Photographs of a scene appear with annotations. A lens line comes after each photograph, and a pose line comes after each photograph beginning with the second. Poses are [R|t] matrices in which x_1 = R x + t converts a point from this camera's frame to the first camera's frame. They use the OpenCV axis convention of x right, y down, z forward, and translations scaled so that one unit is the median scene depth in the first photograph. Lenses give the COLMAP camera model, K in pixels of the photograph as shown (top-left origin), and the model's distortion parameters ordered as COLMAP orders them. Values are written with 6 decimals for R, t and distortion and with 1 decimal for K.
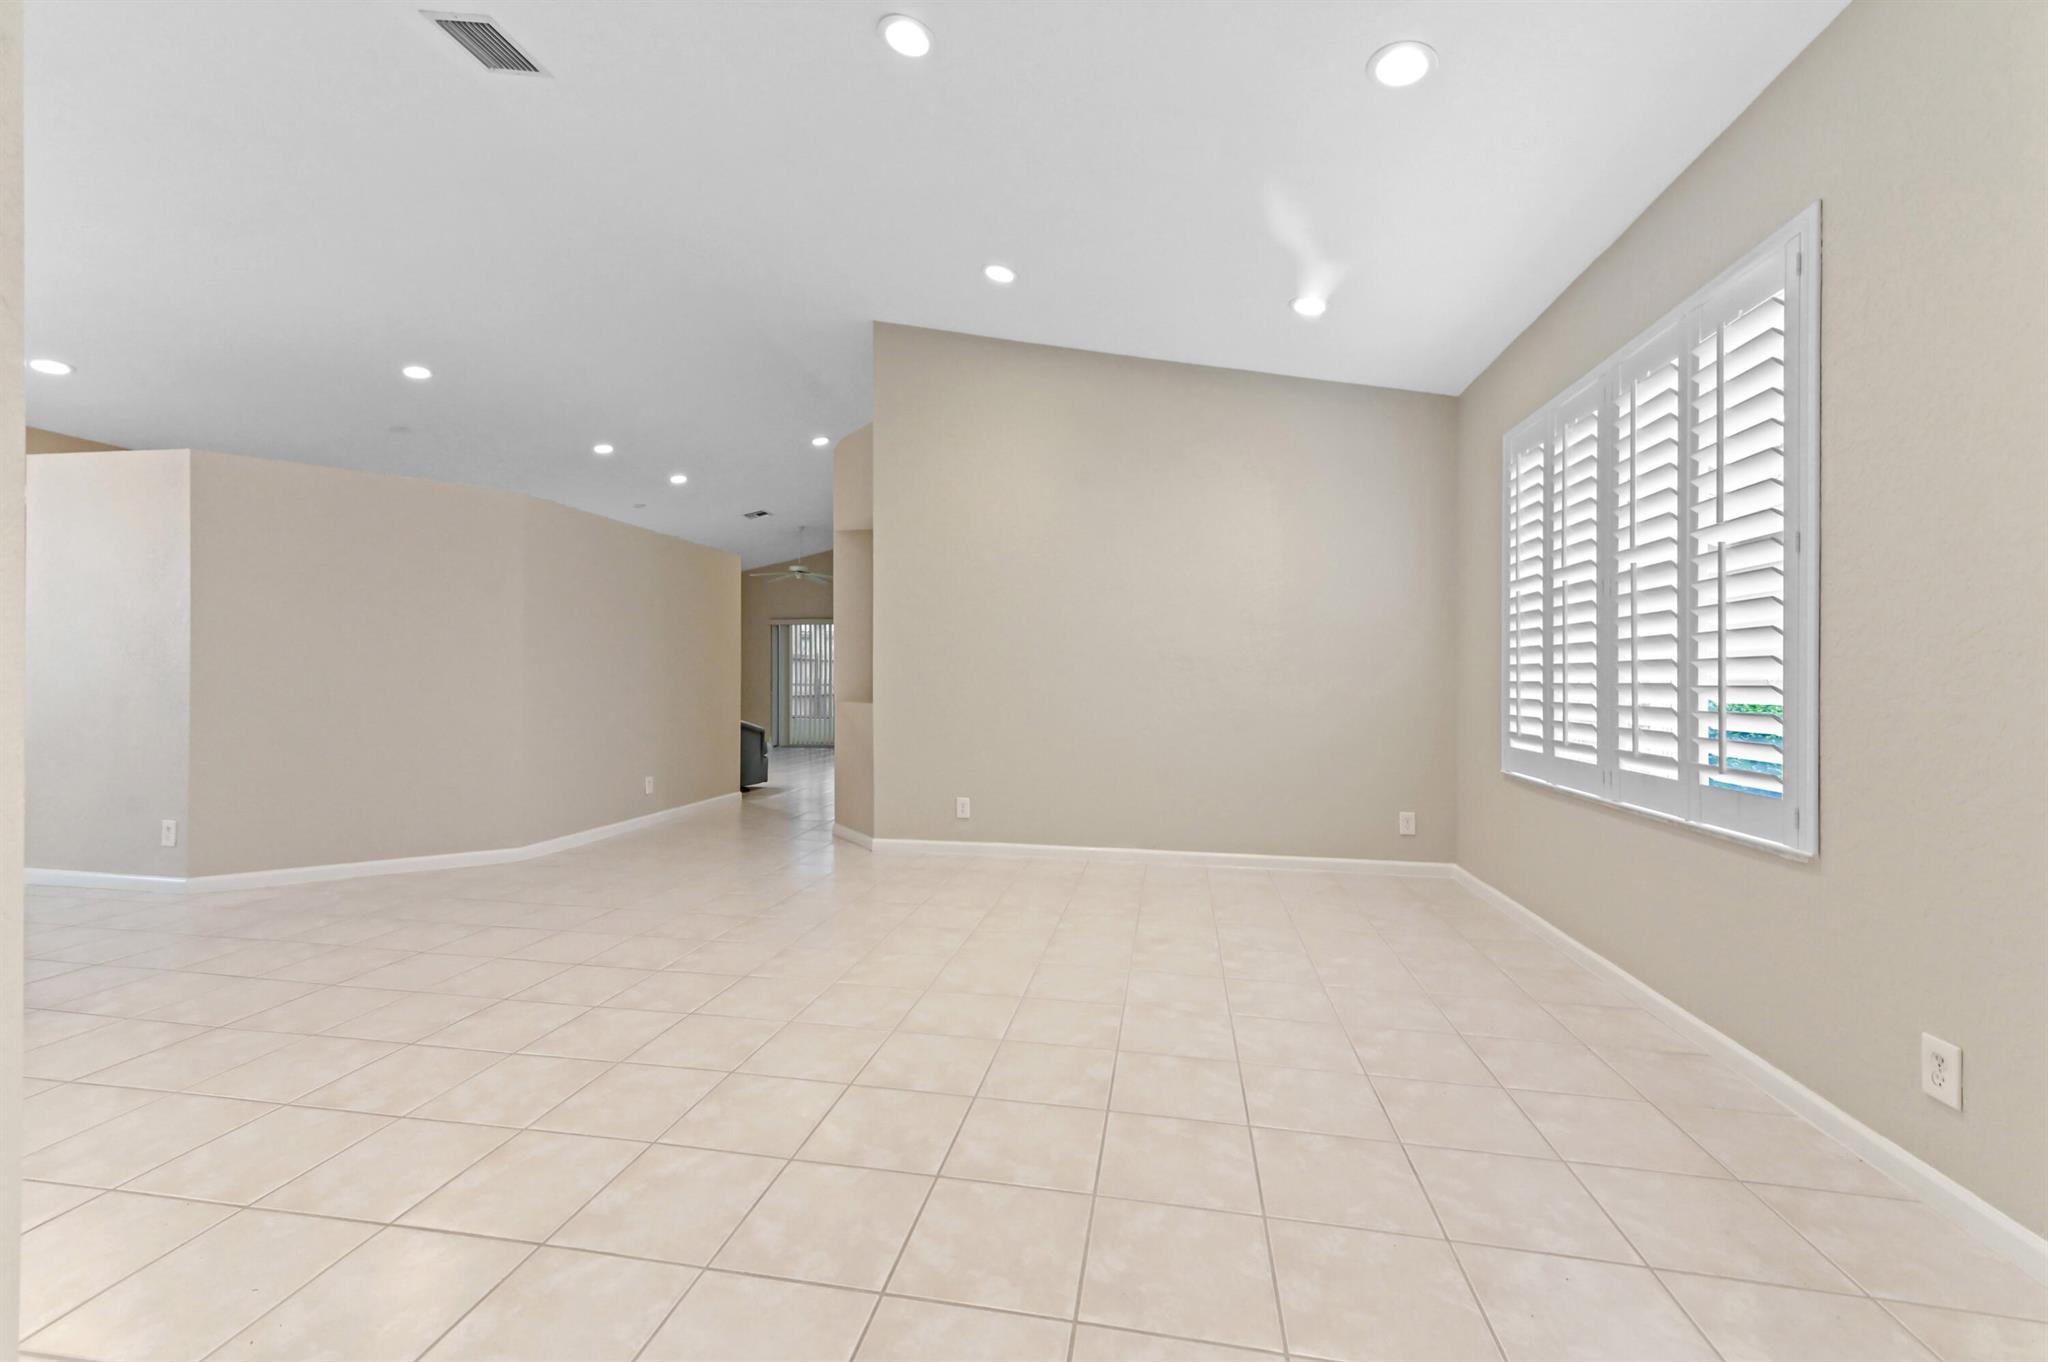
lens RADIAL K [[814.3, 0, 1015.3], [0, 814.3, 682.7], [0, 0, 1]] dist [0.013739, -0.000226]
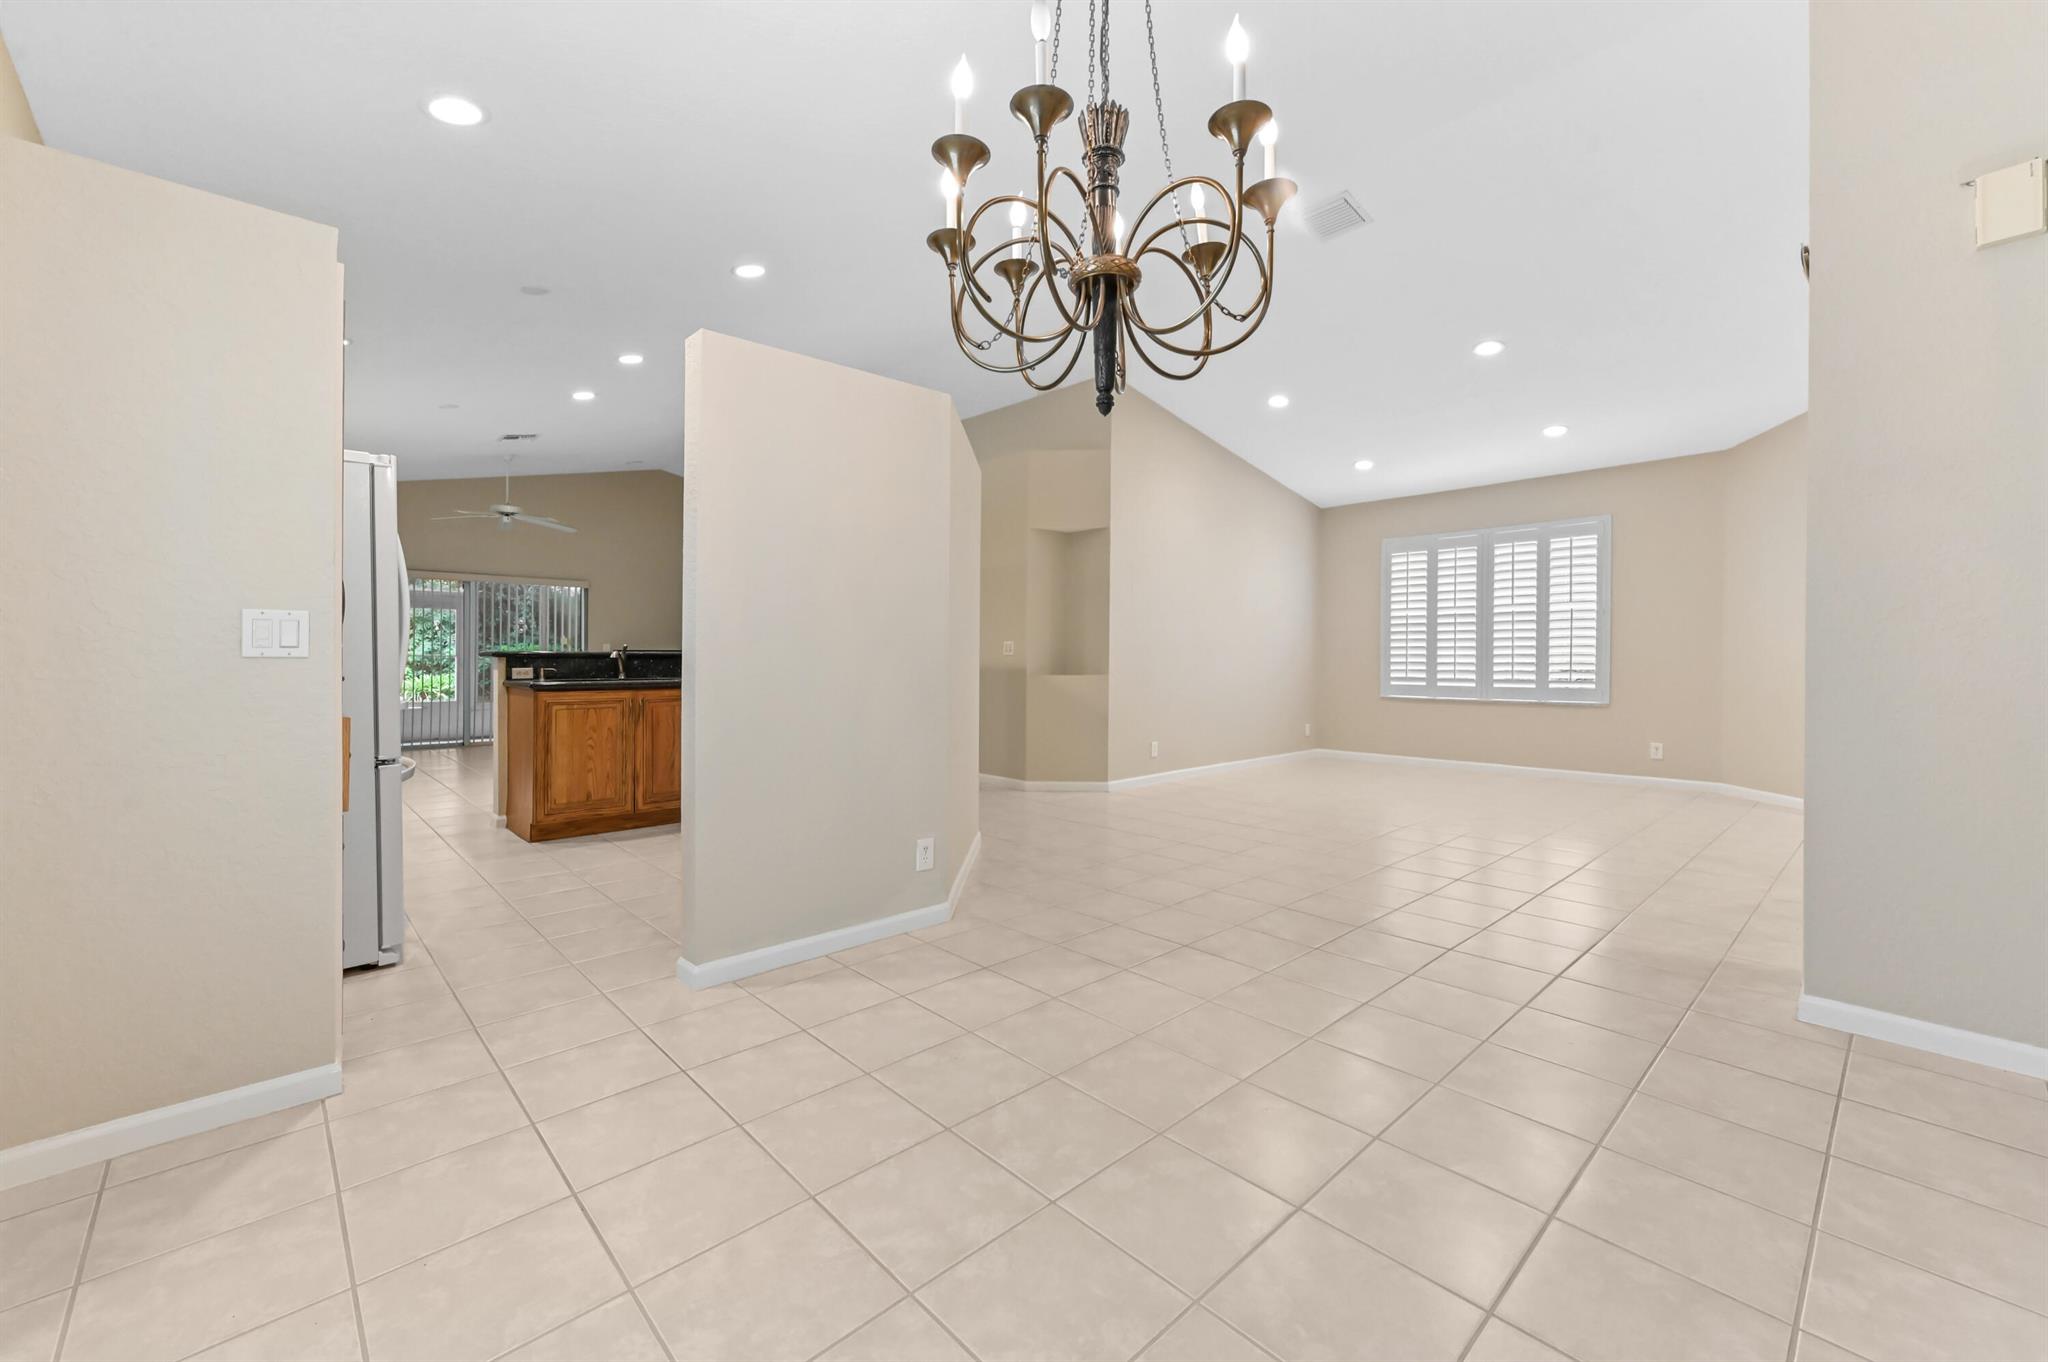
lens RADIAL K [[814.3, 0, 1003.5], [0, 814.3, 654.7], [0, 0, 1]] dist [0.013739, -0.000226]
pose [[0.610299, -0.010743, 0.792098, -1.615611], [0.004662, 0.999939, 0.009970, -0.023038], [-0.792157, -0.002392, 0.610312, 0.447698]]
